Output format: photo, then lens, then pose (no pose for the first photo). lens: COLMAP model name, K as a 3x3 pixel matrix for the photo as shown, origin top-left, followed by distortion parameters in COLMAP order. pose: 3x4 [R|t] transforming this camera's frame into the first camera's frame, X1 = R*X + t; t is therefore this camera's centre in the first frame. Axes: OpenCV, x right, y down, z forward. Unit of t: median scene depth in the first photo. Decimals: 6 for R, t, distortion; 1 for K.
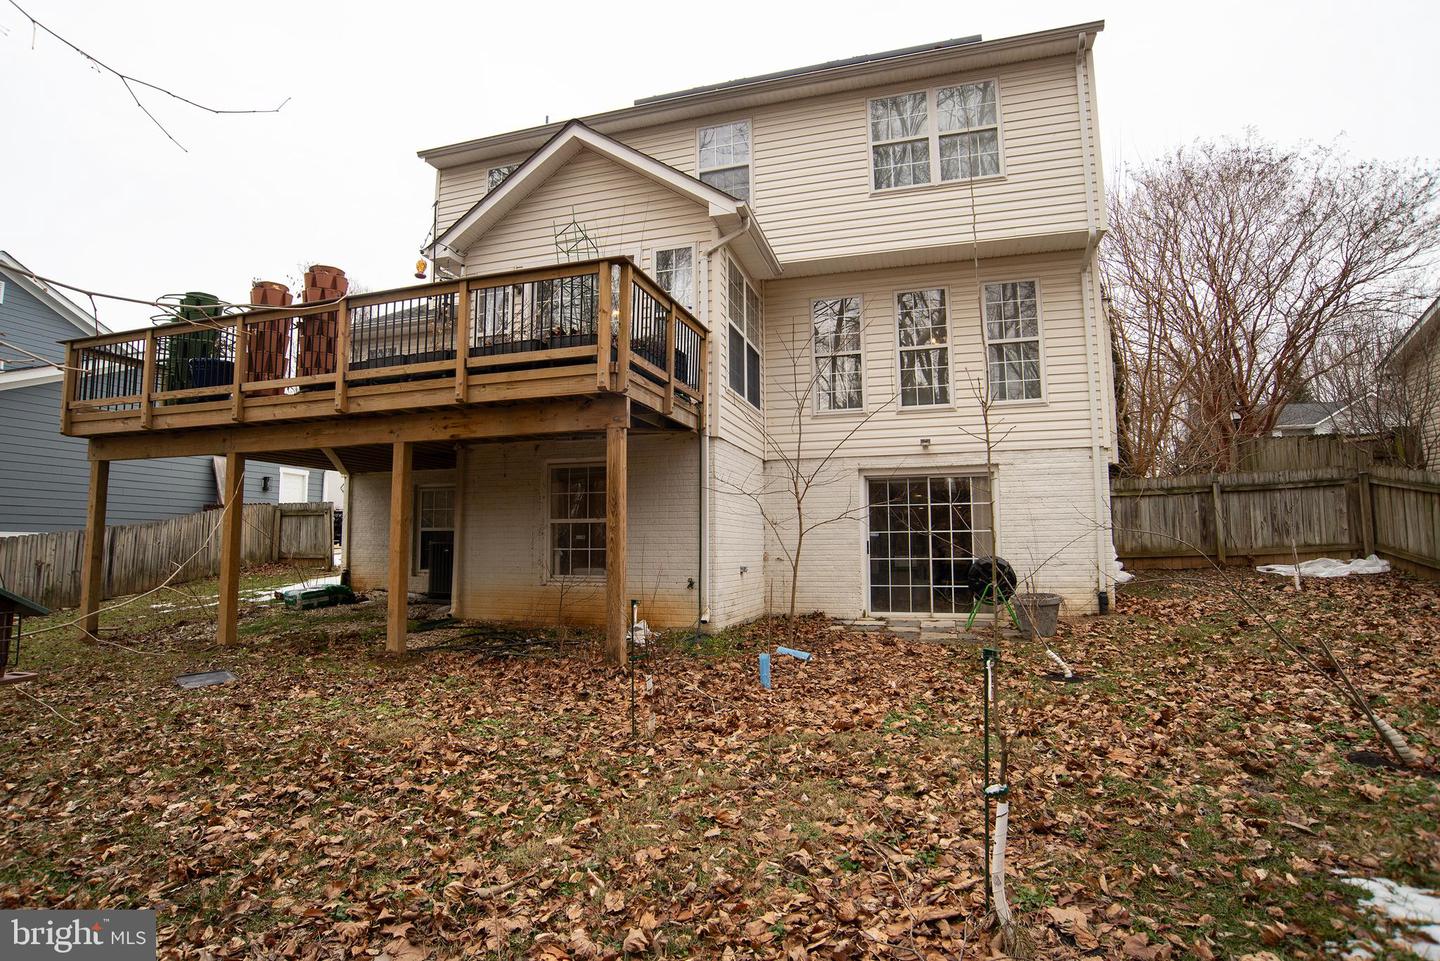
lens RADIAL K [[744.8, 0, 713.7], [0, 744.8, 482.3], [0, 0, 1]] dist [-0.100289, 0.047272]
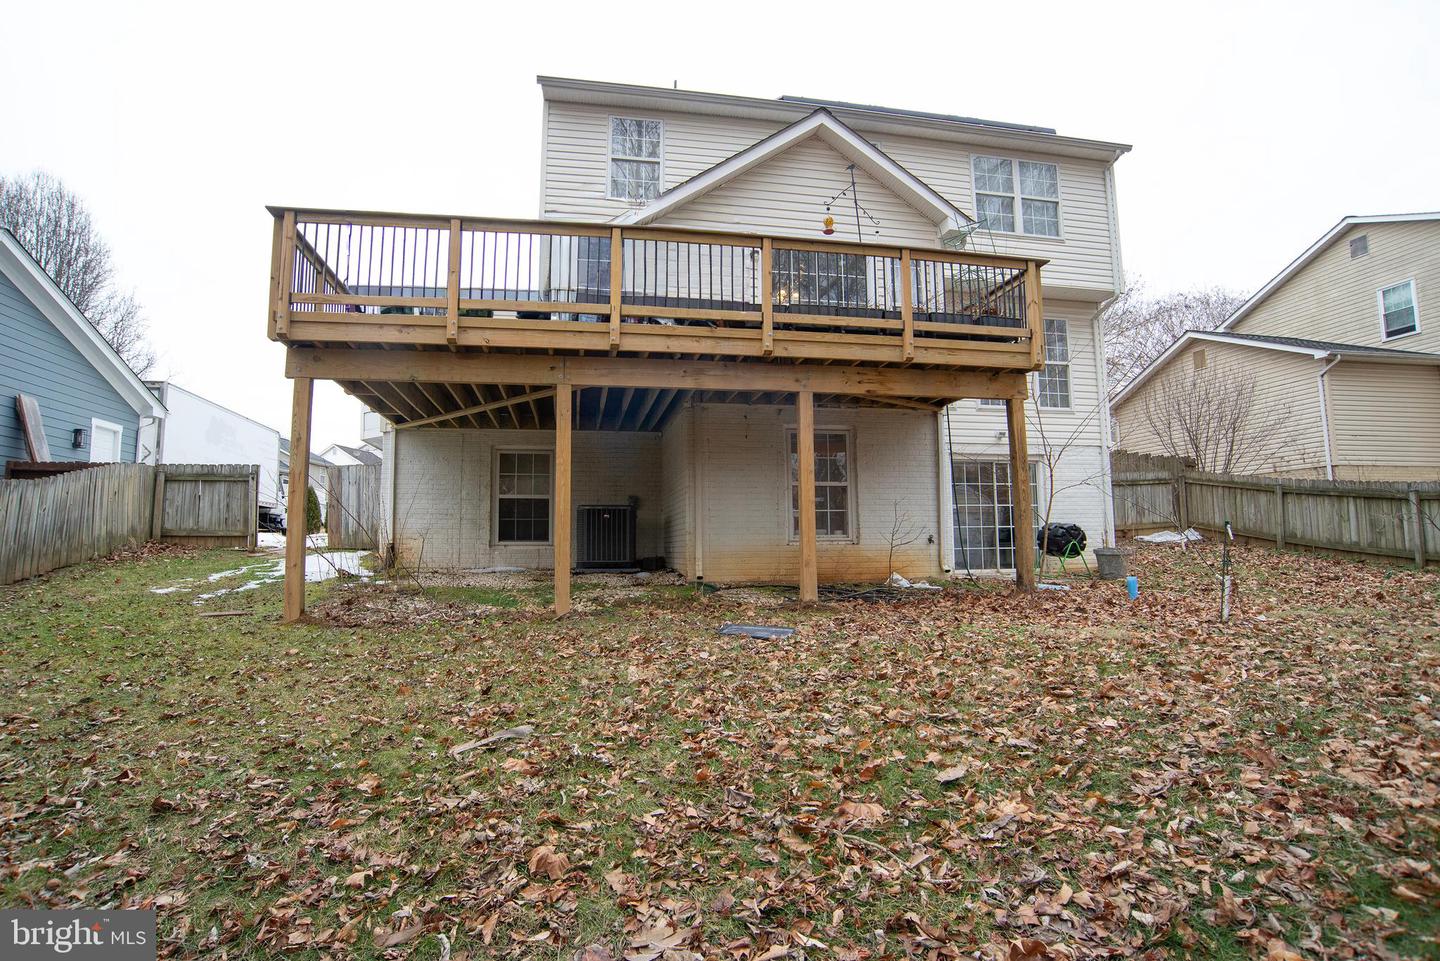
lens RADIAL K [[744.8, 0, 713.7], [0, 744.8, 482.3], [0, 0, 1]] dist [-0.100289, 0.047272]
pose [[0.879259, 0.038821, 0.474759, -0.776987], [-0.035761, 0.999241, -0.015478, 0.068096], [-0.475000, -0.003369, 0.879980, 0.128972]]
